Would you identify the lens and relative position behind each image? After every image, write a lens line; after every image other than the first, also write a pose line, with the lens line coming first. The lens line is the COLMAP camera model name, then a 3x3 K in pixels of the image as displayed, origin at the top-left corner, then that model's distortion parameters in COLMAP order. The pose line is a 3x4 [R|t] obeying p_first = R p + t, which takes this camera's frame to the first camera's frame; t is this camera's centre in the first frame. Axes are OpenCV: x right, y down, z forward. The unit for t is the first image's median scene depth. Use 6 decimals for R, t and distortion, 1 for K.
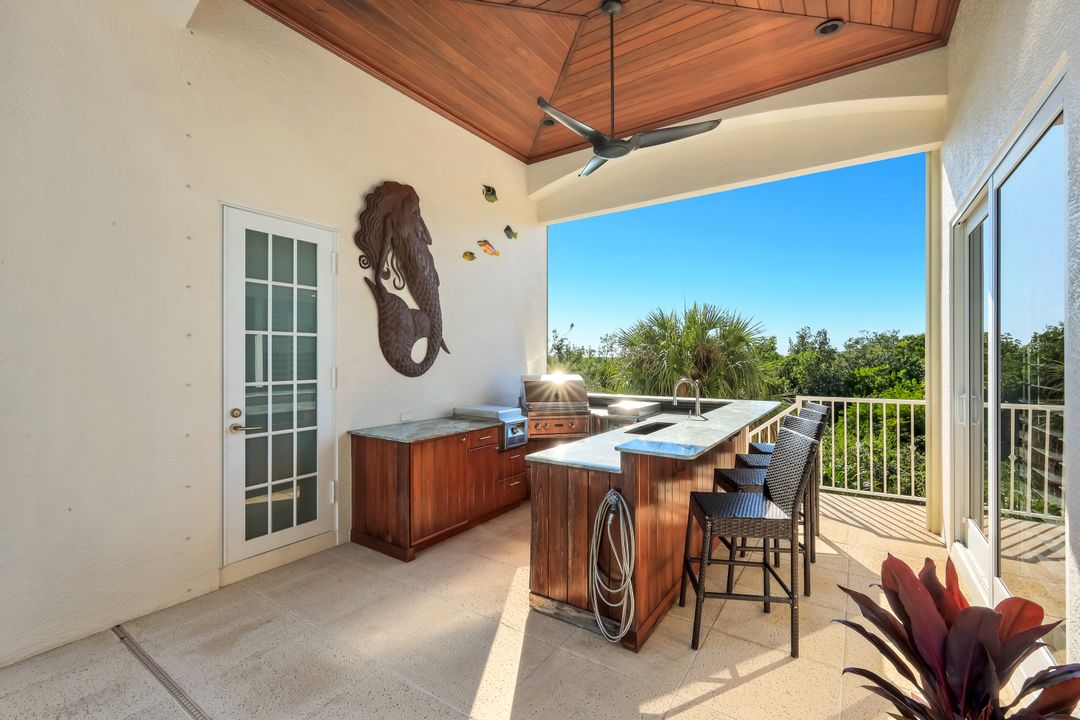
lens RADIAL K [[463.4, 0, 540.0], [0, 463.4, 360.0], [0, 0, 1]] dist [0.000026, -0.000001]
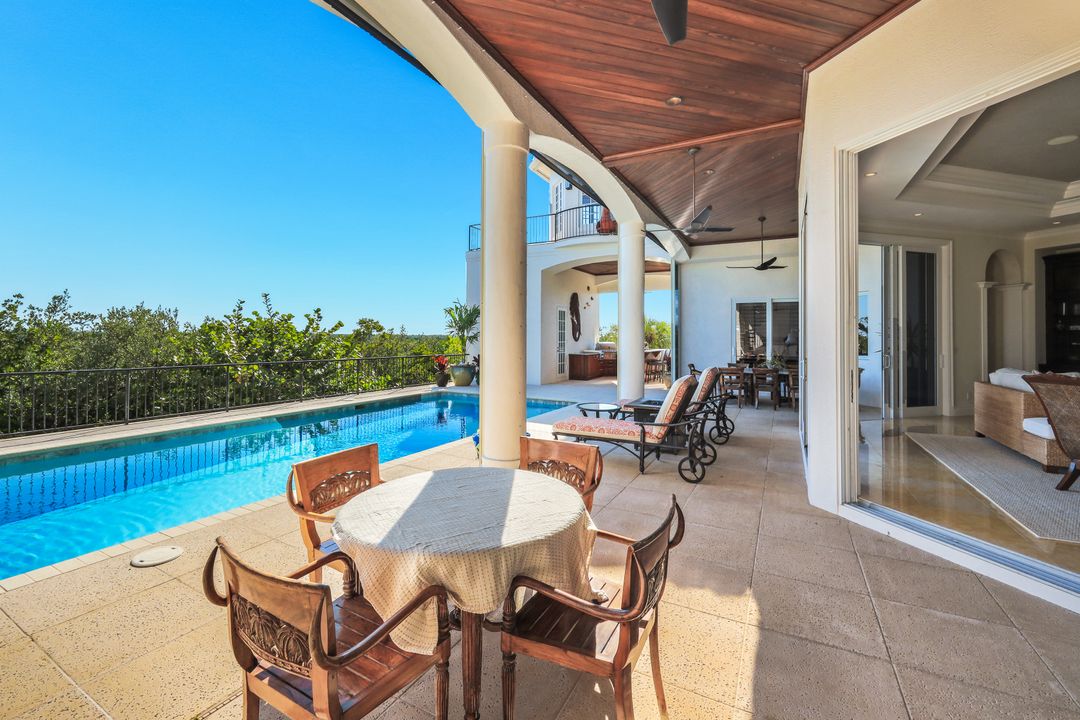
lens RADIAL K [[446.7, 0, 541.3], [0, 446.7, 336.8], [0, 0, 1]] dist [0.000025, -0.000002]
pose [[0.995261, 0.003915, 0.097157, -0.943582], [-0.003331, 0.999975, -0.006174, 0.020064], [-0.097178, 0.005821, 0.995250, -2.733791]]
